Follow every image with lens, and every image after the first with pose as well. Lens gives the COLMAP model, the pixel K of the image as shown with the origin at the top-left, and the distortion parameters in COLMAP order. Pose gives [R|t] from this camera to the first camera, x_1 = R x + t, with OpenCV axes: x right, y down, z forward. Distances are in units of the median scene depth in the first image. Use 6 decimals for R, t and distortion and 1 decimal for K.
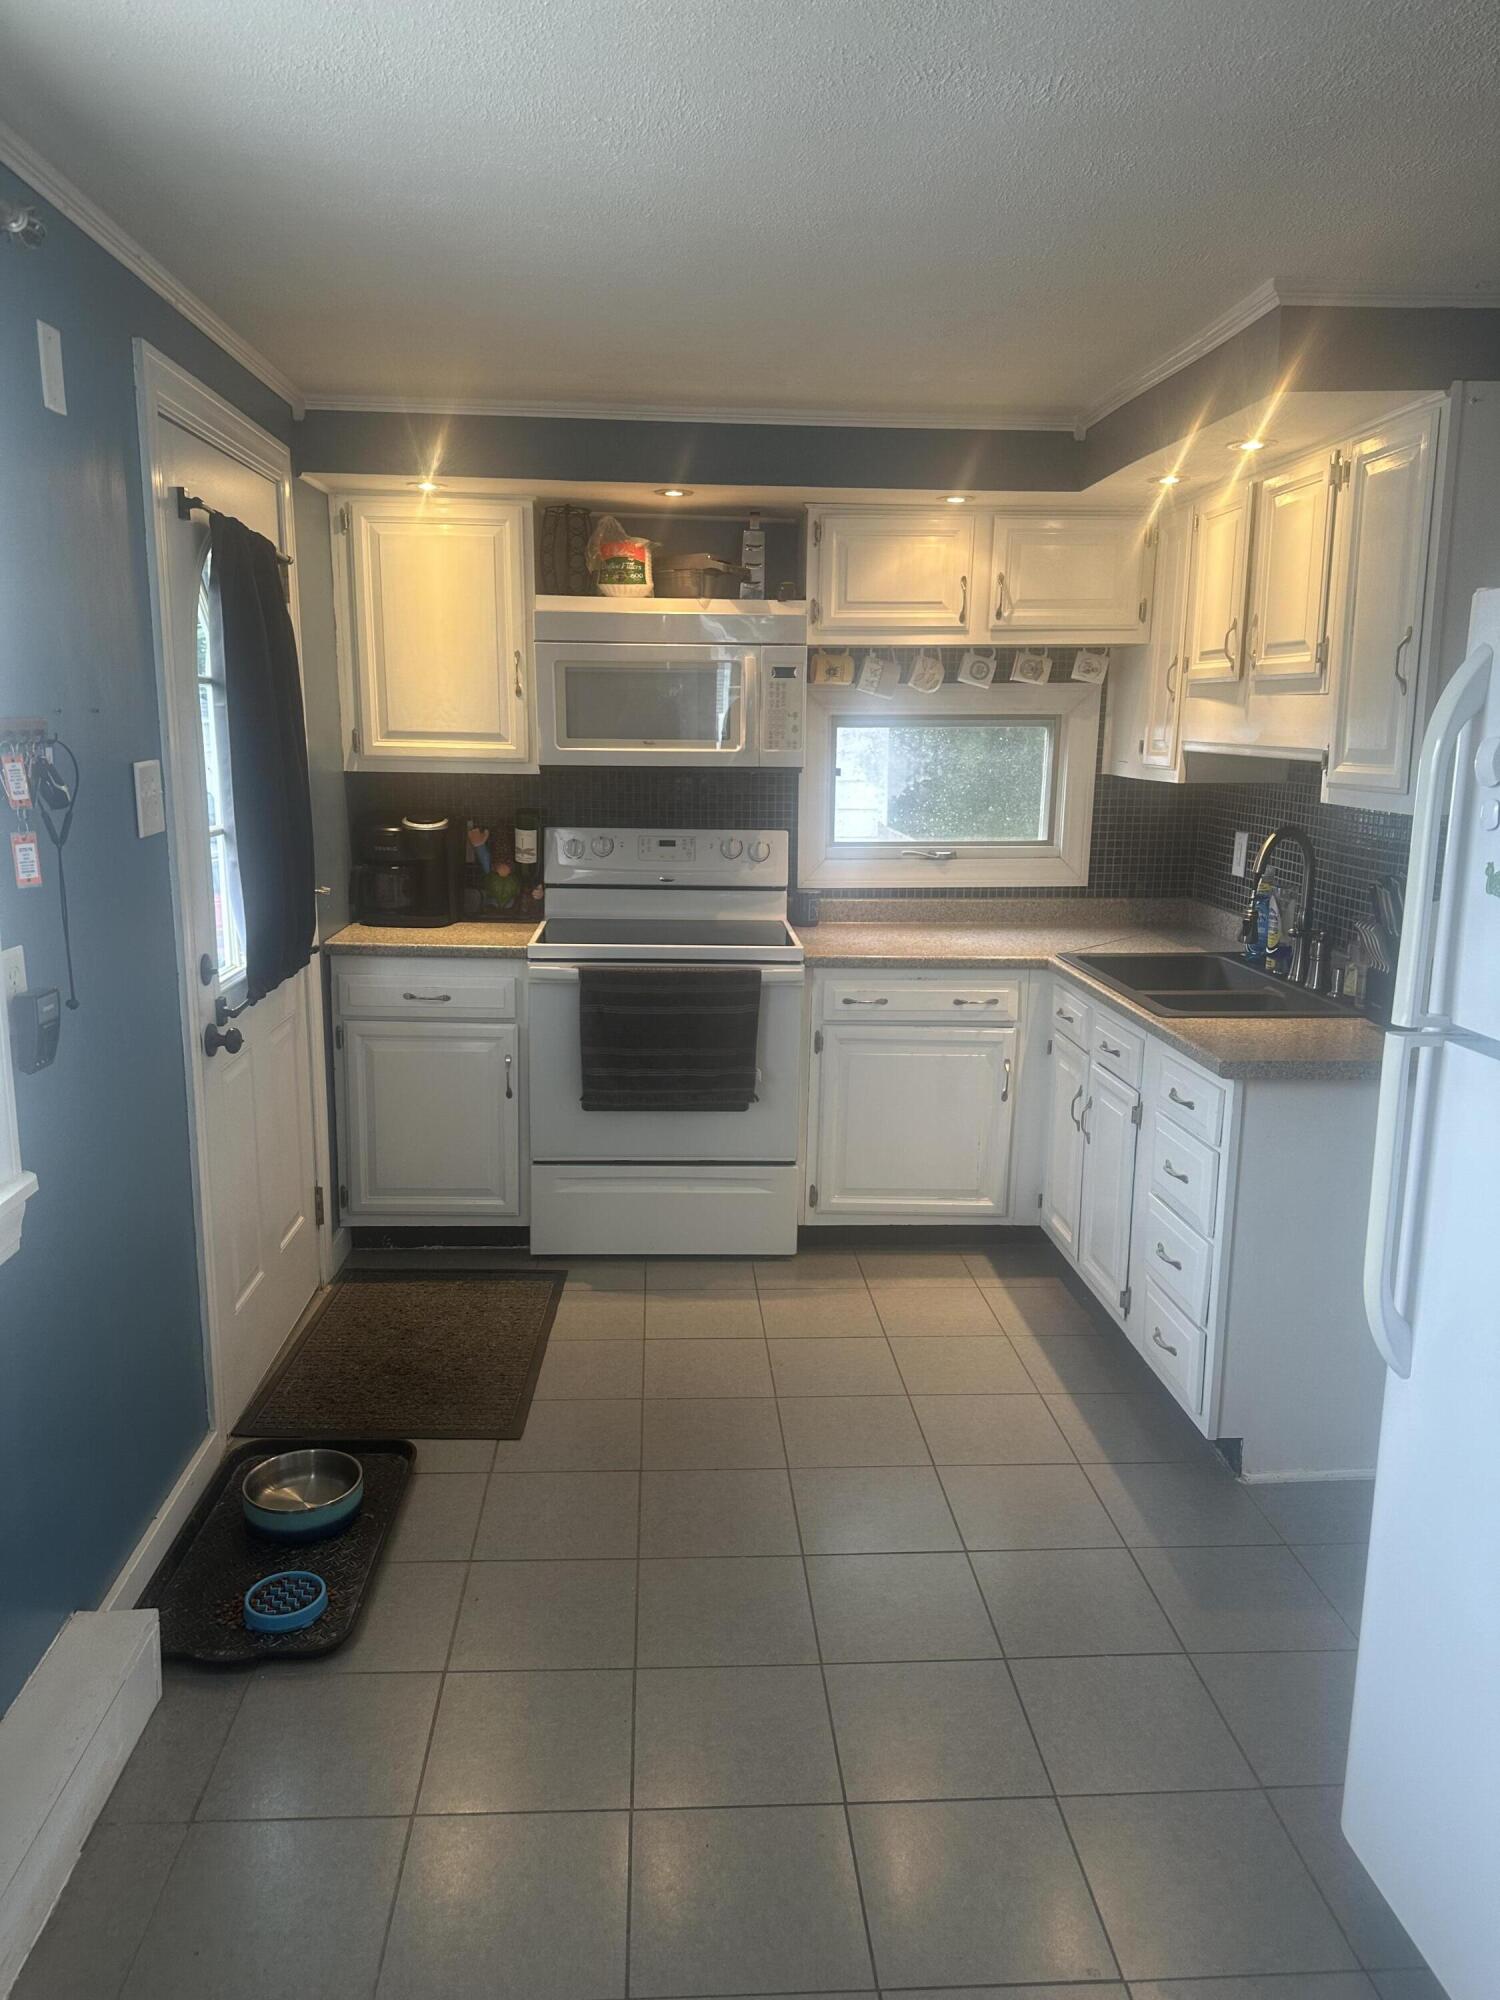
lens RADIAL K [[1414.9, 0, 750.0], [0, 1414.9, 1000.0], [0, 0, 1]] dist [0.135777, -0.231389]
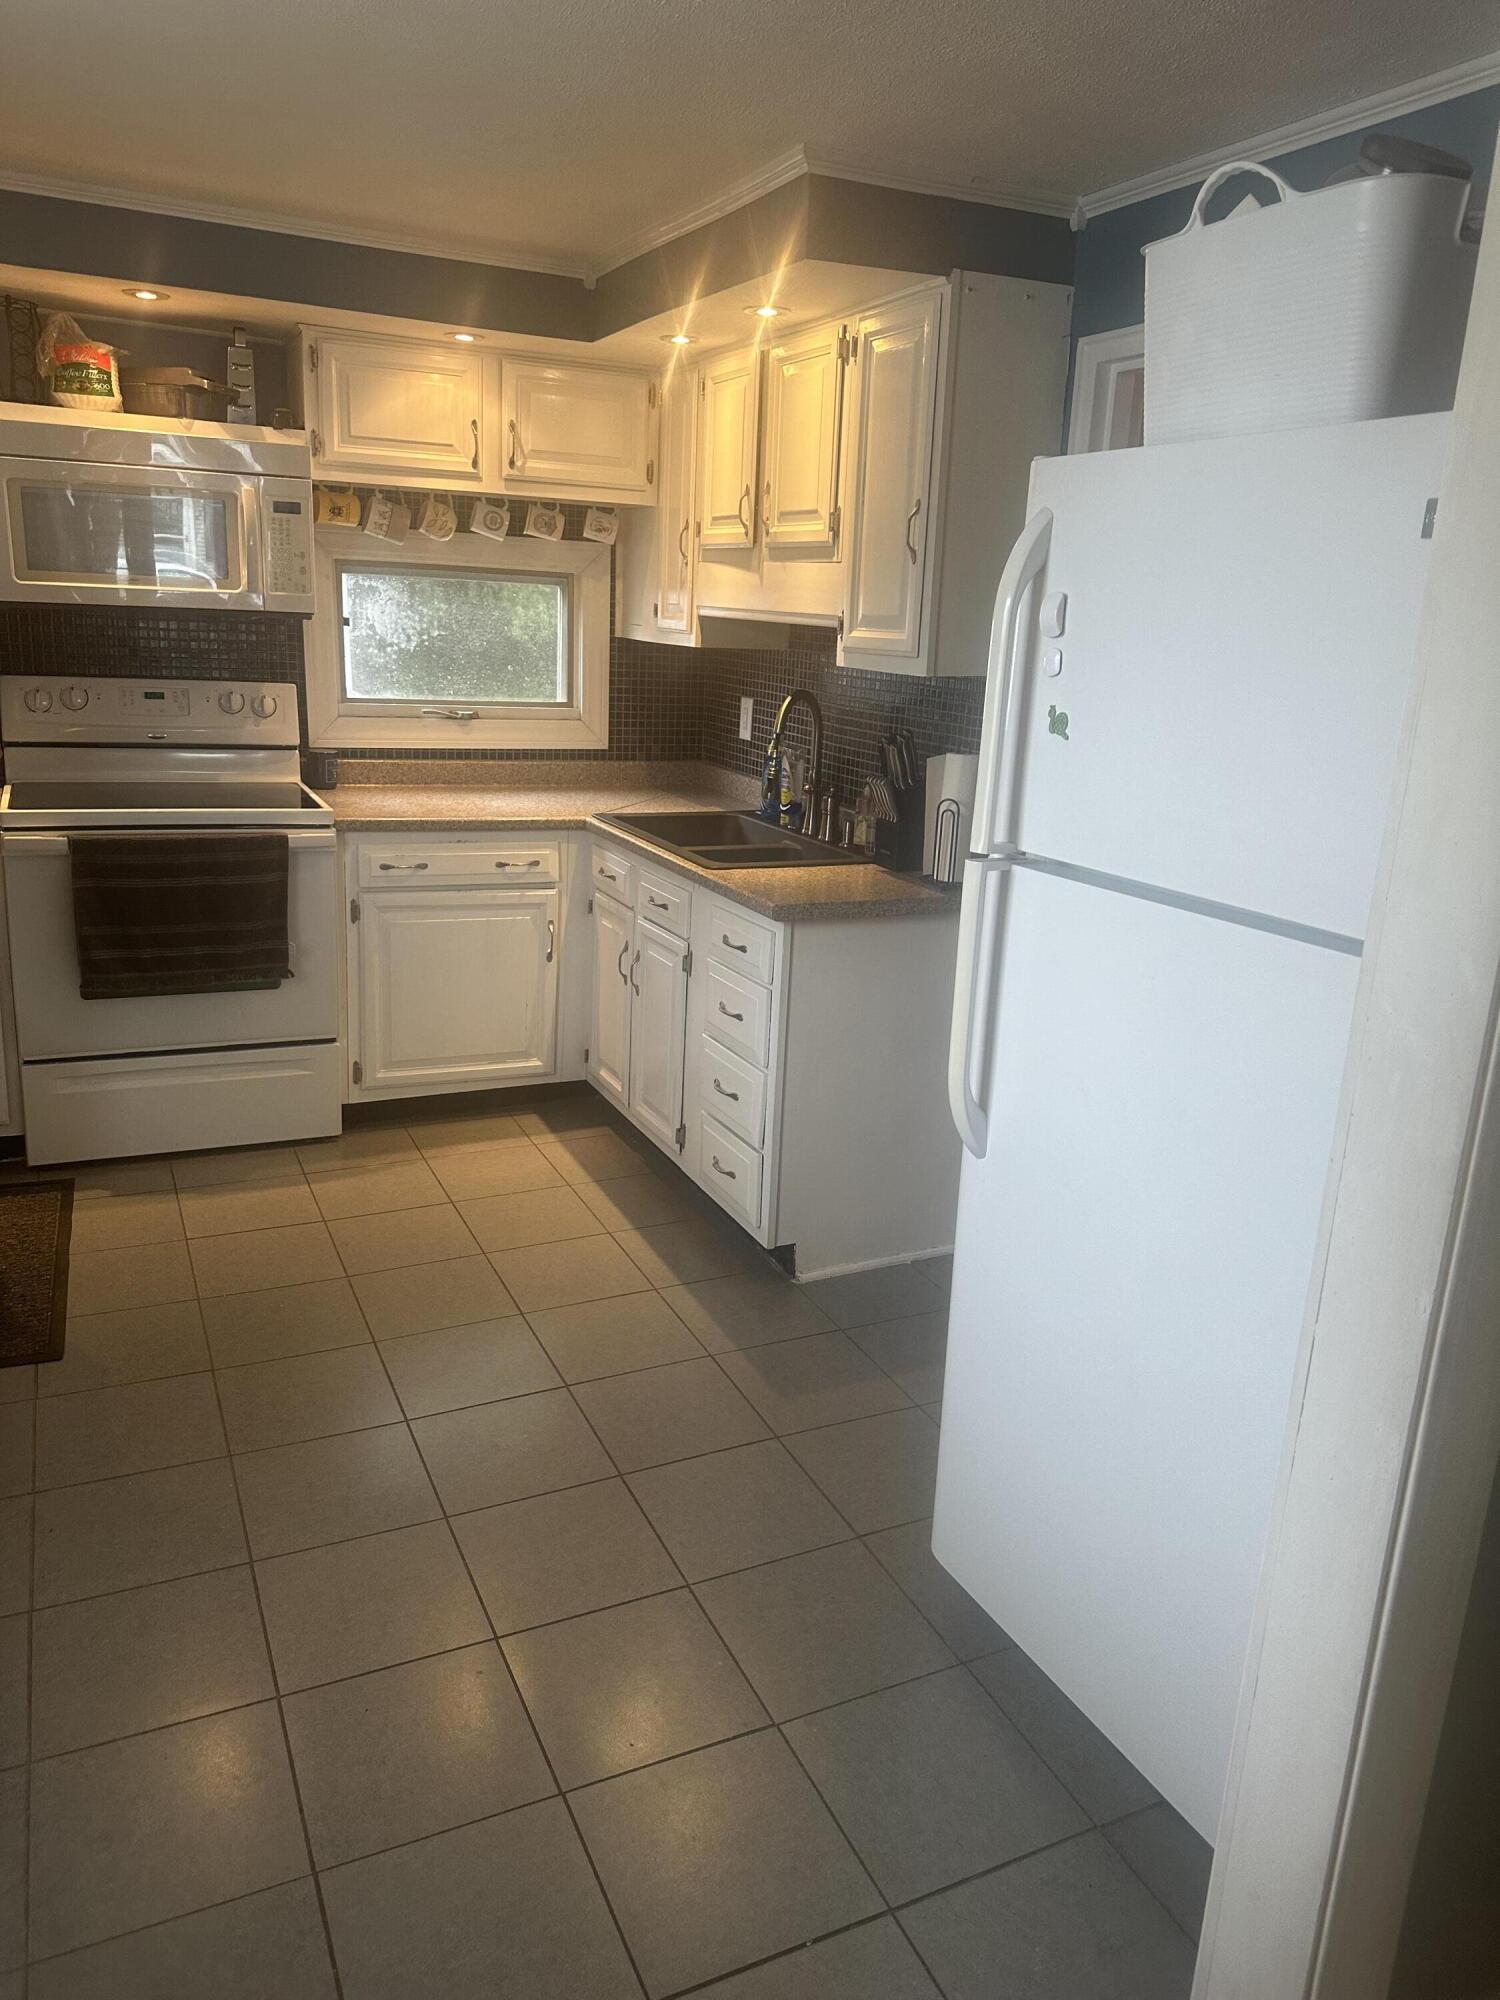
lens RADIAL K [[1414.9, 0, 750.0], [0, 1414.9, 1000.0], [0, 0, 1]] dist [0.135777, -0.231389]
pose [[0.922208, -0.068281, 0.380617, -0.075699], [0.036990, 0.995350, 0.088937, 0.013520], [-0.384920, -0.067940, 0.920446, 0.011471]]
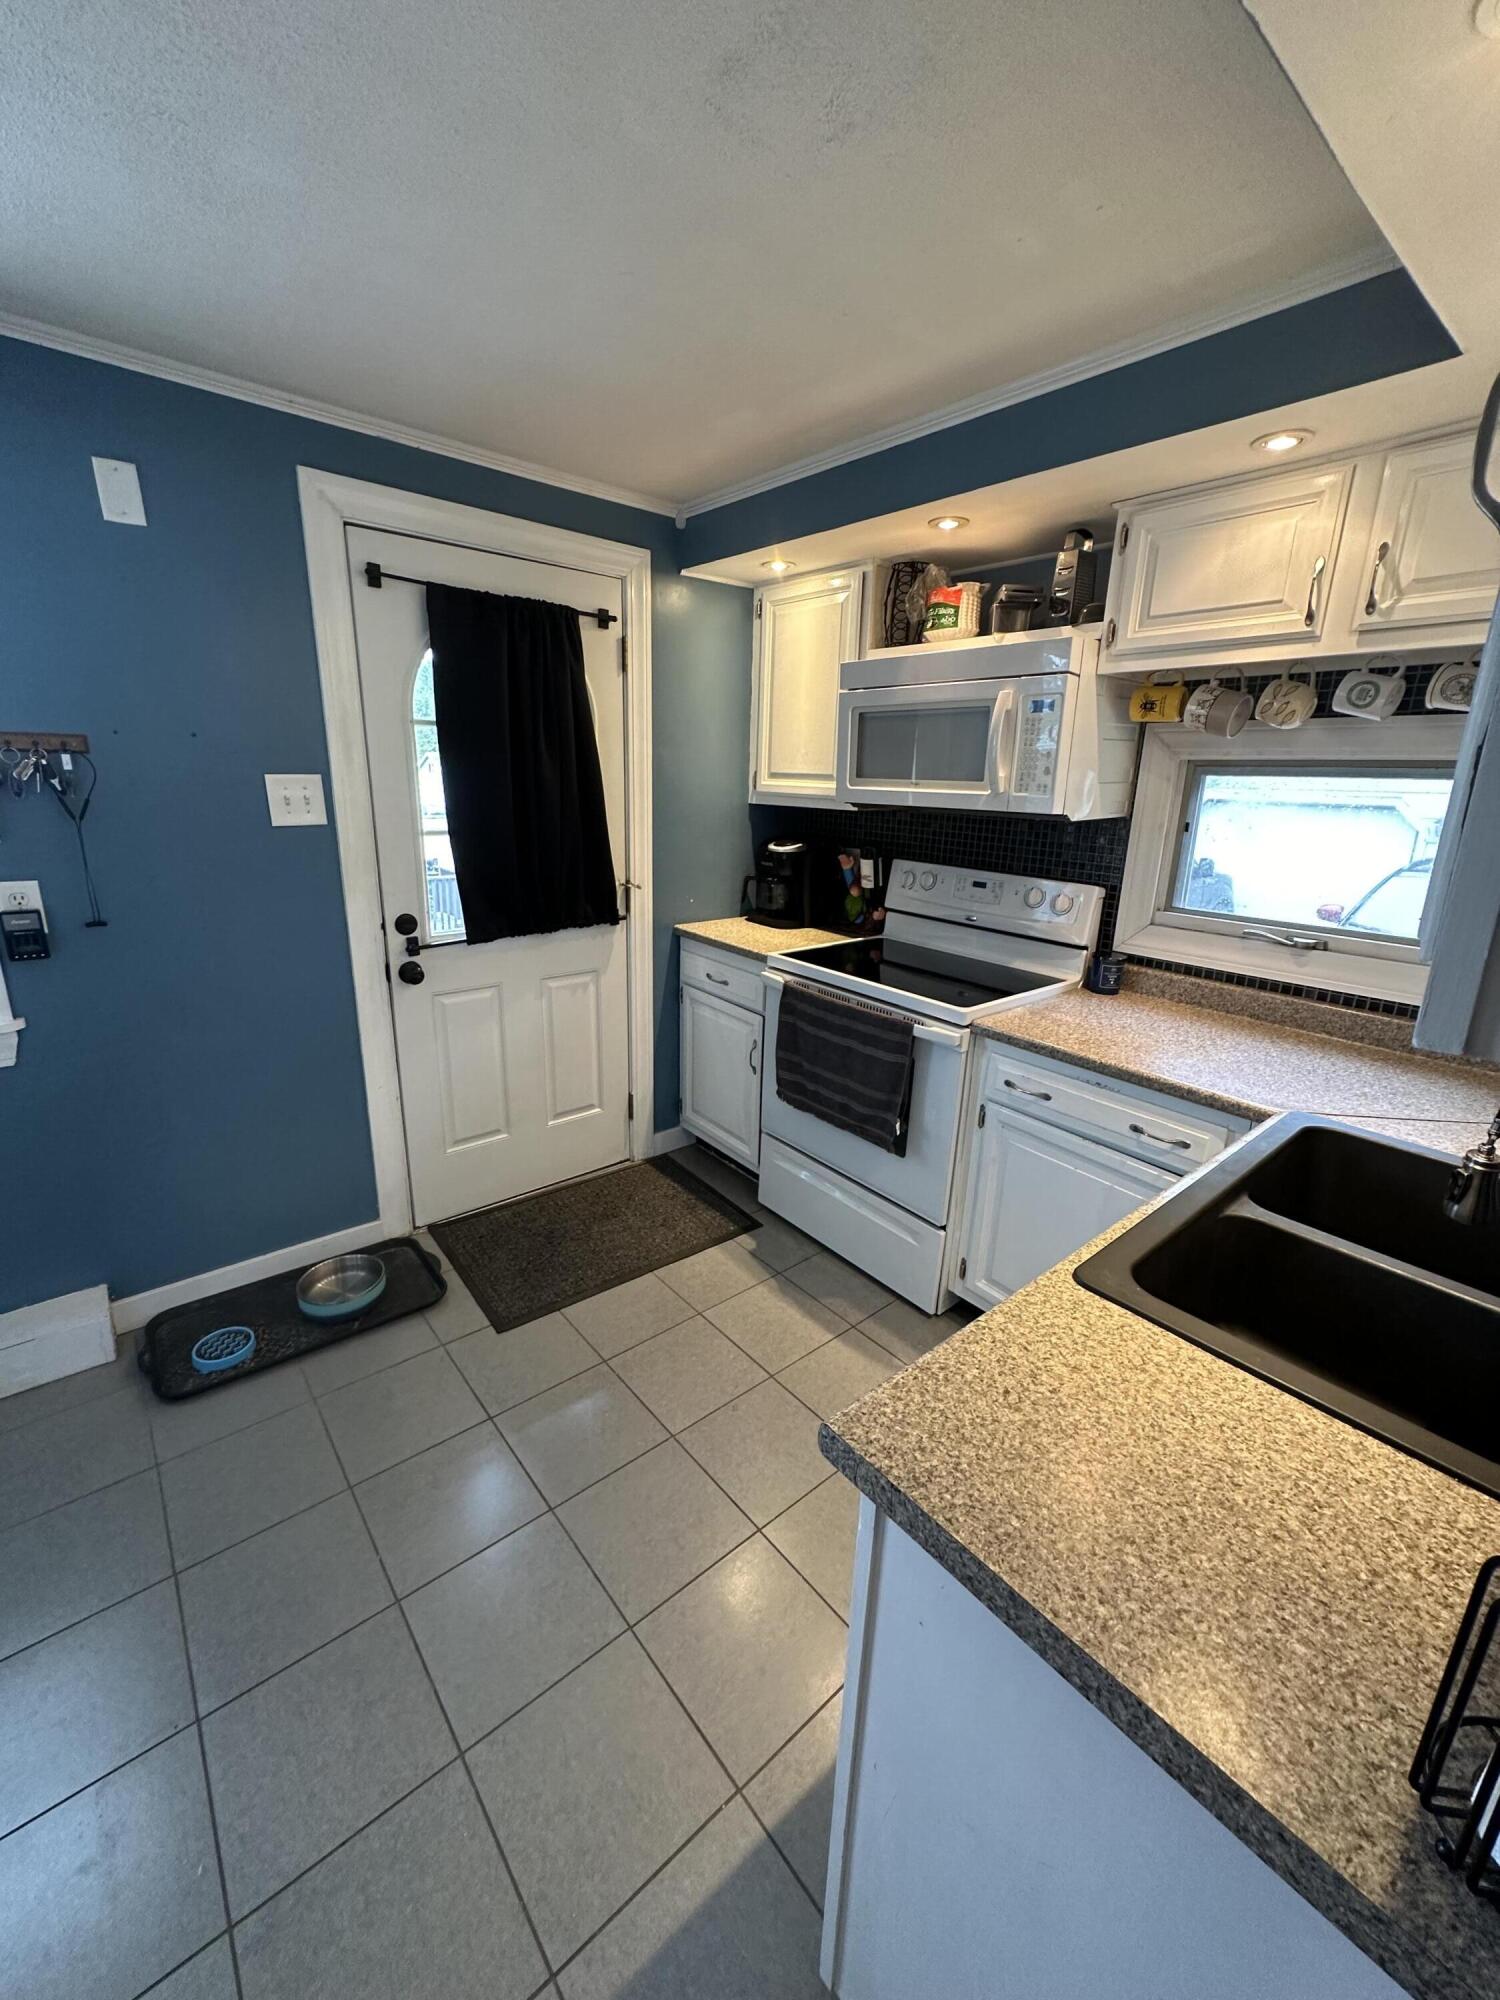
lens RADIAL K [[798.0, 0, 739.8], [0, 798.0, 995.5], [0, 0, 1]] dist [-0.010084, 0.000290]
pose [[0.595339, 0.222330, -0.772102, 0.332547], [-0.178115, 0.973563, 0.143004, -0.091459], [0.783484, 0.052387, 0.619200, 0.551526]]
